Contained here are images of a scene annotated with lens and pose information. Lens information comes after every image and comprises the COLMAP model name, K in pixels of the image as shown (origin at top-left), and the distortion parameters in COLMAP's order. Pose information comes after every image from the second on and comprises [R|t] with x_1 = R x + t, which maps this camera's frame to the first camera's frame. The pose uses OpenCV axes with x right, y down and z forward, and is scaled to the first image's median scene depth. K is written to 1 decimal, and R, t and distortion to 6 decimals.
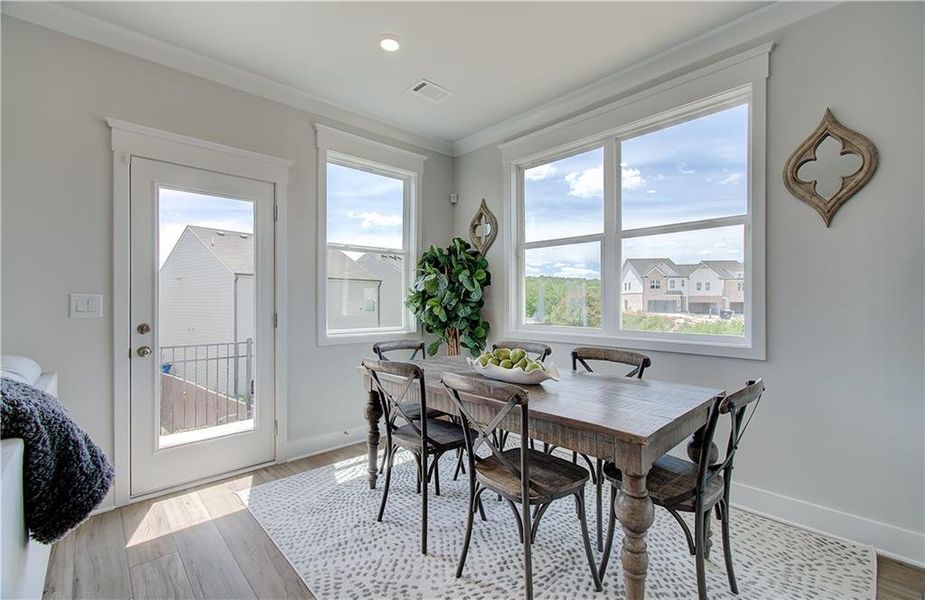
lens RADIAL K [[392.9, 0, 486.4], [0, 392.9, 300.5], [0, 0, 1]] dist [-0.004573, -0.000672]
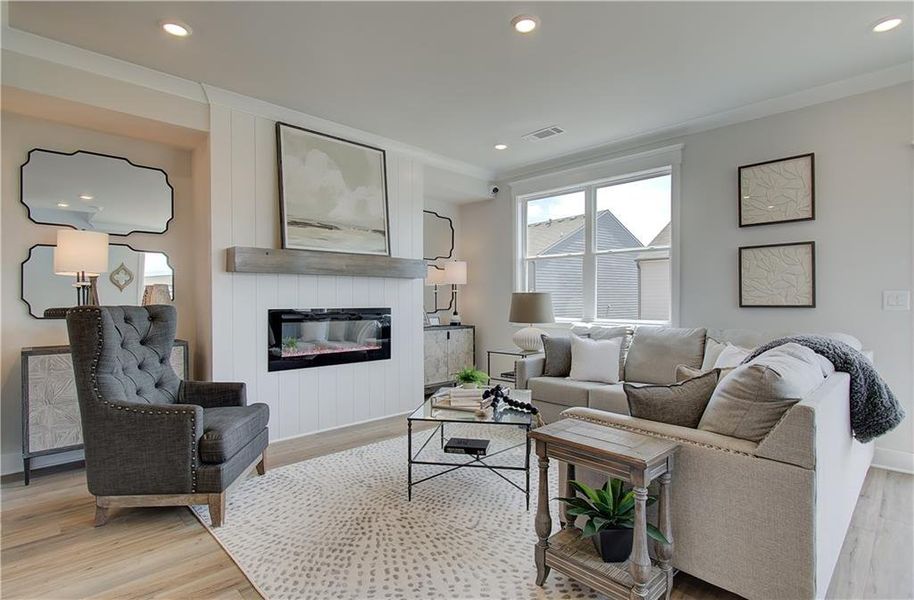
lens RADIAL K [[461.9, 0, 457.0], [0, 461.9, 300.0], [0, 0, 1]] dist [0.004605, 0.002178]
pose [[-0.009002, 0.000935, -0.999959, 0.306261], [0.002719, 0.999996, 0.000910, 0.004901], [0.999956, -0.002711, -0.009005, -0.250465]]
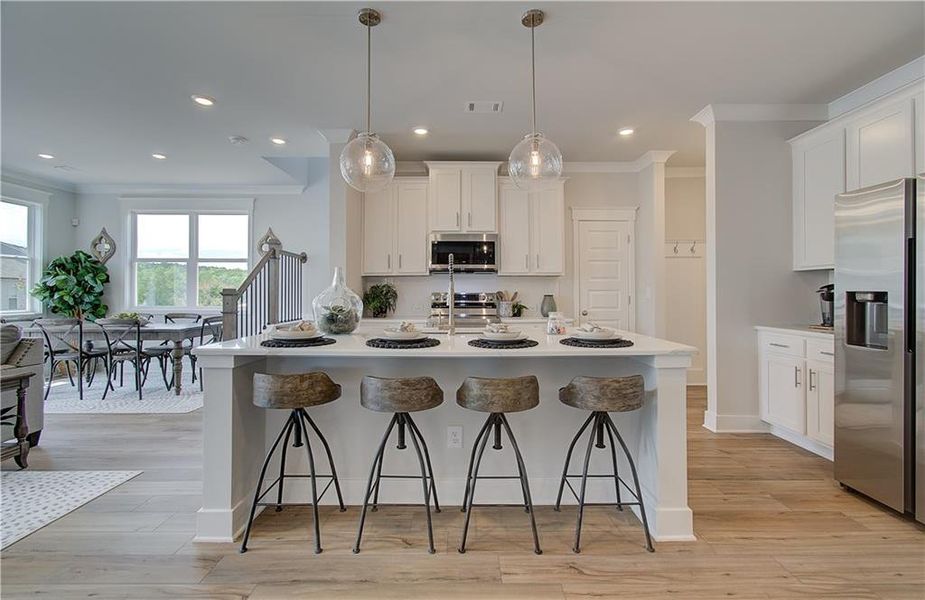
lens RADIAL K [[423.8, 0, 477.8], [0, 423.8, 282.5], [0, 0, 1]] dist [0.002393, 0.000576]
pose [[0.701533, 0.021978, 0.712298, -0.179944], [-0.001561, 0.999569, -0.029304, 0.010116], [-0.712635, 0.019446, 0.701265, -1.384217]]
